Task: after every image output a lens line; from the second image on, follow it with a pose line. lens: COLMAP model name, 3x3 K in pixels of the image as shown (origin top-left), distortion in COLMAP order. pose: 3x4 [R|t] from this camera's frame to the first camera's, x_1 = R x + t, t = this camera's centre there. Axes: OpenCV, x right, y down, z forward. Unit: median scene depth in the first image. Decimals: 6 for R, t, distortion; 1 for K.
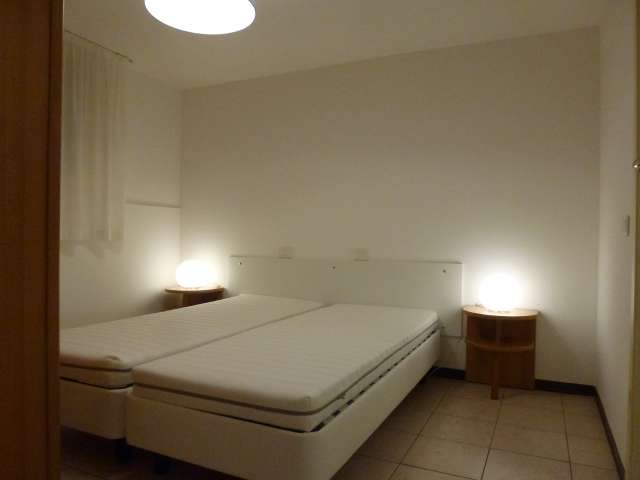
lens RADIAL K [[463.8, 0, 320.0], [0, 463.8, 240.0], [0, 0, 1]] dist [-0.079064, -0.003401]
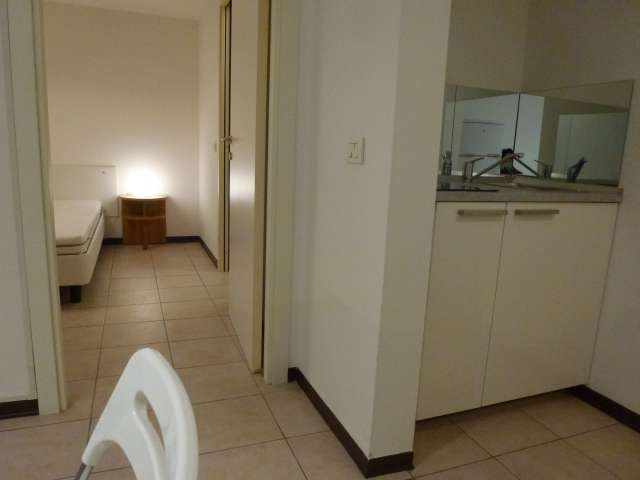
lens RADIAL K [[463.8, 0, 320.0], [0, 463.8, 240.0], [0, 0, 1]] dist [-0.079064, -0.003401]
pose [[0.671534, -0.126210, 0.730146, -0.376905], [-0.030634, 0.979816, 0.197541, -0.030467], [-0.740340, -0.155023, 0.654113, -0.518802]]
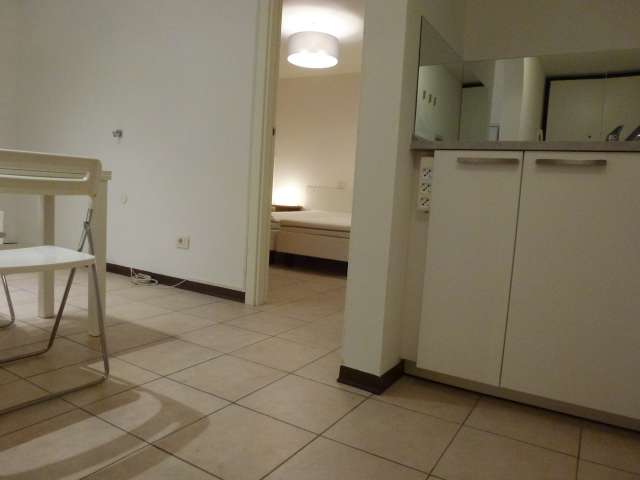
lens RADIAL K [[463.8, 0, 320.0], [0, 463.8, 240.0], [0, 0, 1]] dist [-0.079064, -0.003401]
pose [[0.994984, 0.050704, -0.086228, 0.004280], [-0.042393, 0.994515, 0.095616, 0.085286], [0.090603, -0.091481, 0.991677, -0.843483]]
